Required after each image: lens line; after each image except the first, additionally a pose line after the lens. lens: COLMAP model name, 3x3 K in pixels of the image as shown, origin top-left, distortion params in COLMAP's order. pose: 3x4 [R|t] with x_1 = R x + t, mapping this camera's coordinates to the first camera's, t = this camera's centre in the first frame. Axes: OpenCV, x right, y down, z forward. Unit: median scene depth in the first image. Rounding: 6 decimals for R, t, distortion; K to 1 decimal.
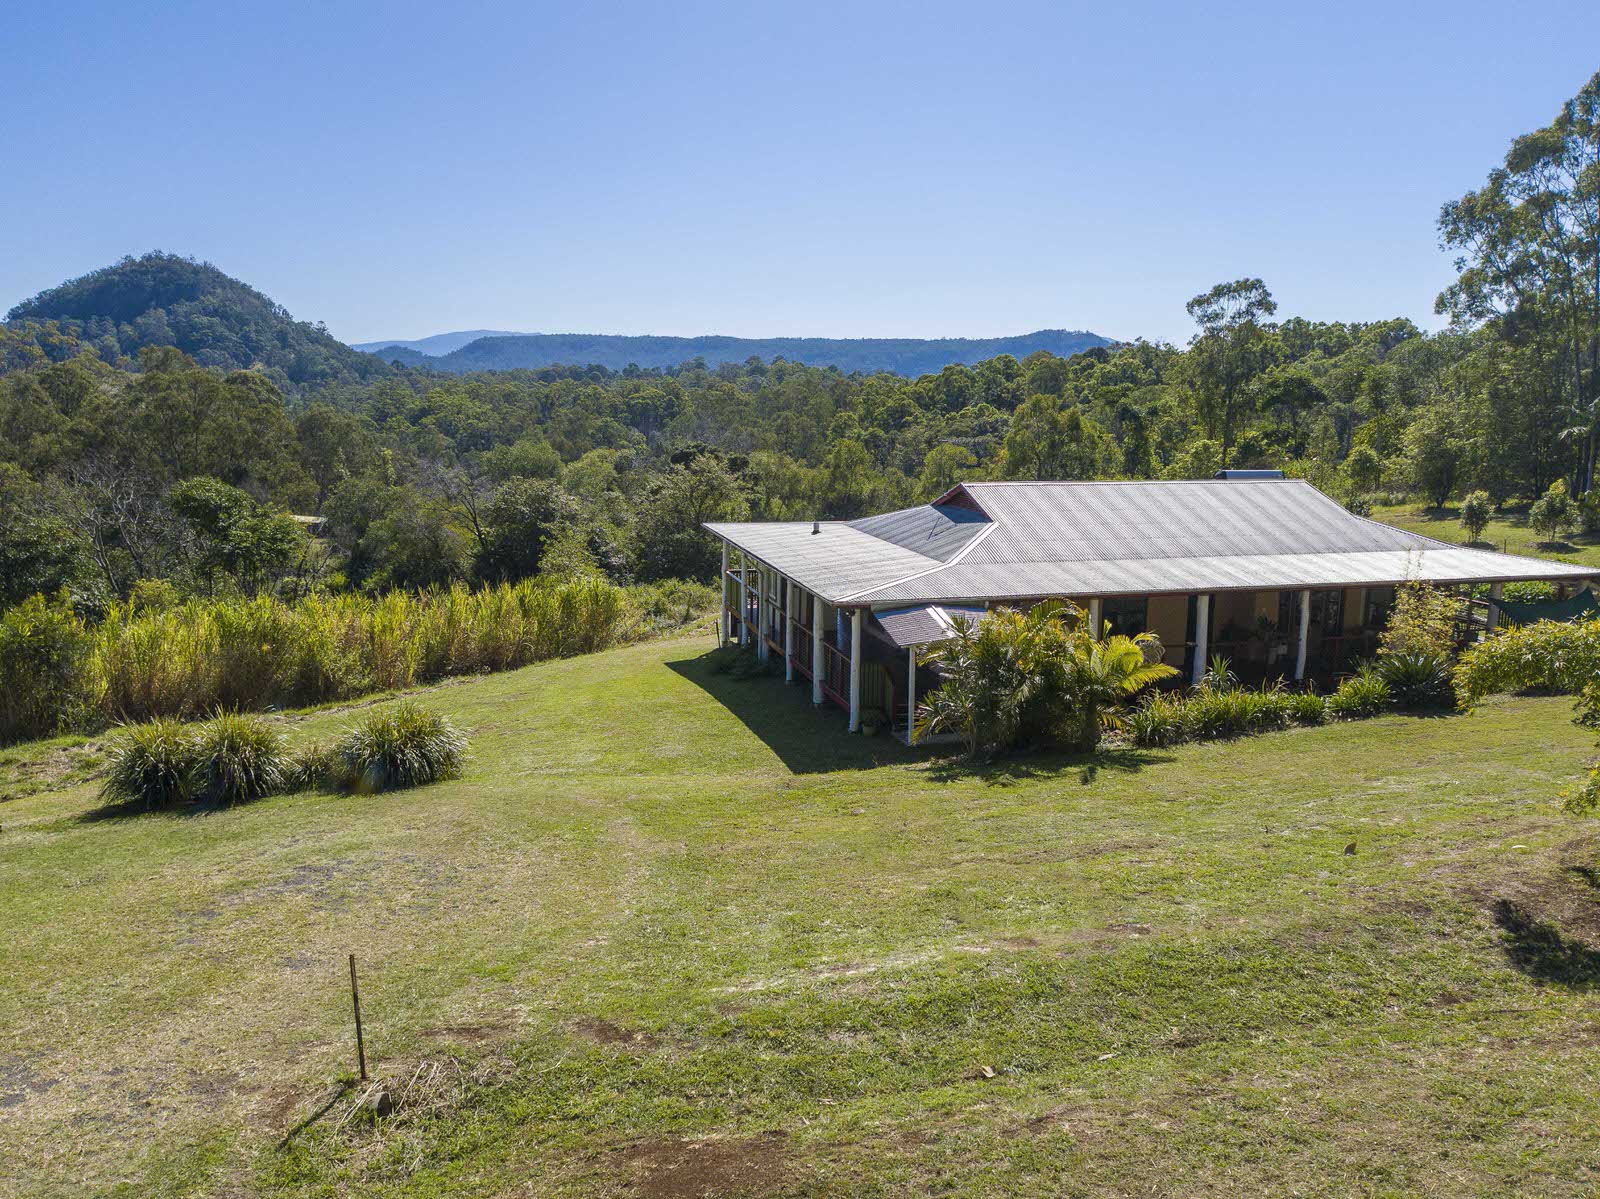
lens RADIAL K [[1214.3, 0, 801.5], [0, 1214.3, 595.1], [0, 0, 1]] dist [-0.026367, 0.022004]
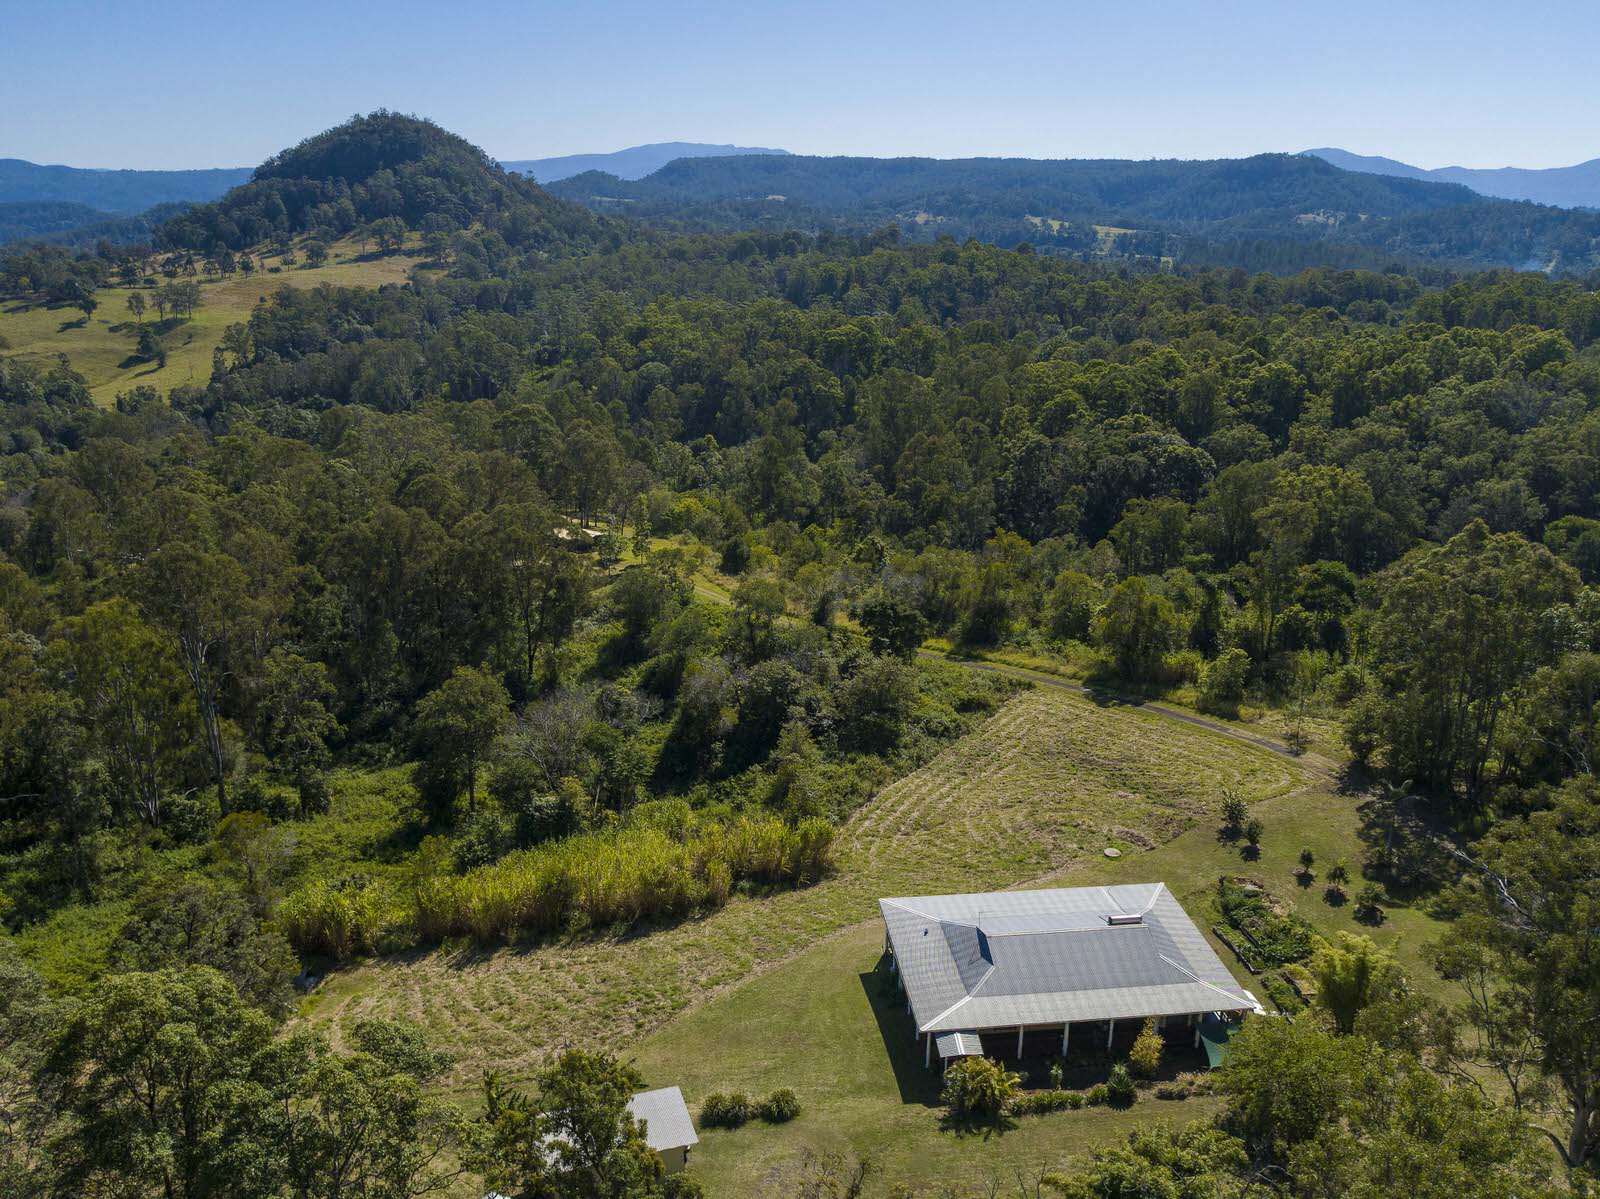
lens RADIAL K [[1214.3, 0, 801.5], [0, 1214.3, 595.1], [0, 0, 1]] dist [-0.026367, 0.022004]
pose [[0.988060, 0.048375, -0.146278, 0.006482], [-0.026475, 0.988616, 0.148113, -0.079180], [0.151778, -0.142472, 0.978093, -0.092964]]
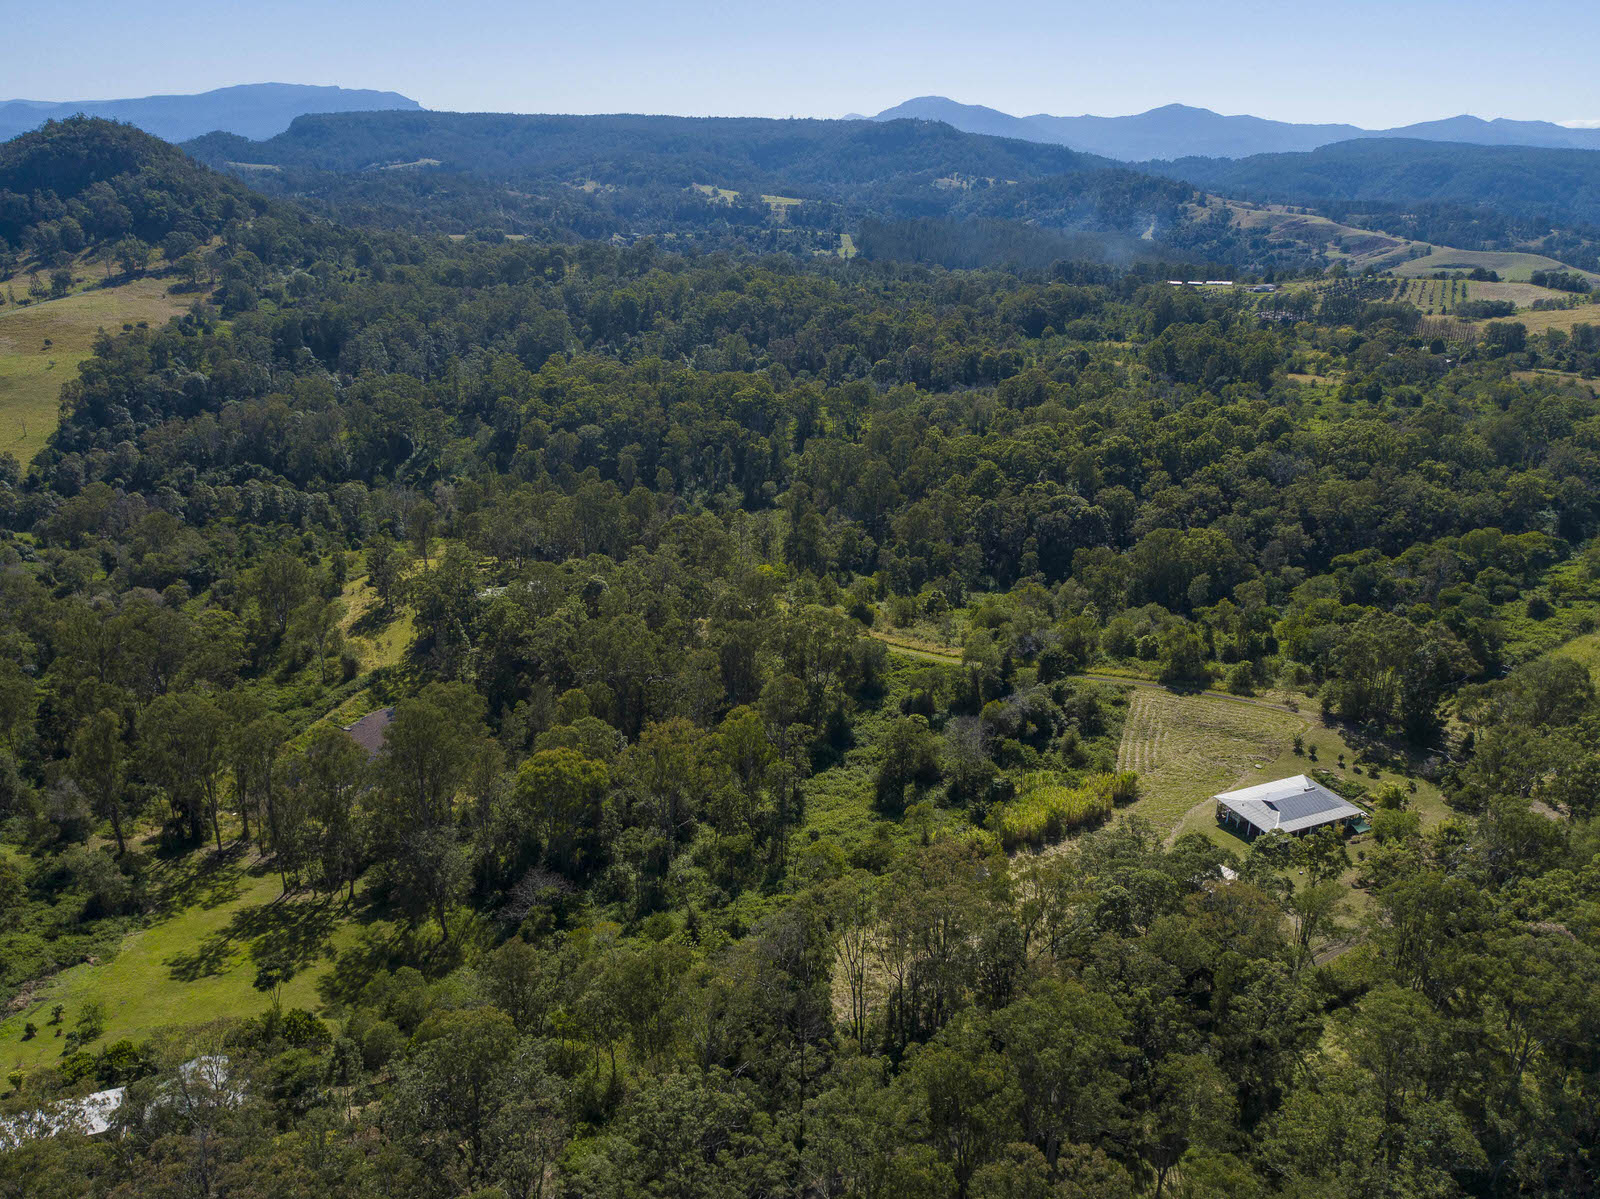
lens RADIAL K [[1214.3, 0, 801.5], [0, 1214.3, 595.1], [0, 0, 1]] dist [-0.026367, 0.022004]
pose [[0.990353, -0.047884, 0.130029, -0.222575], [0.022362, 0.981324, 0.191057, -0.175941], [-0.136749, -0.186306, 0.972928, -0.336599]]
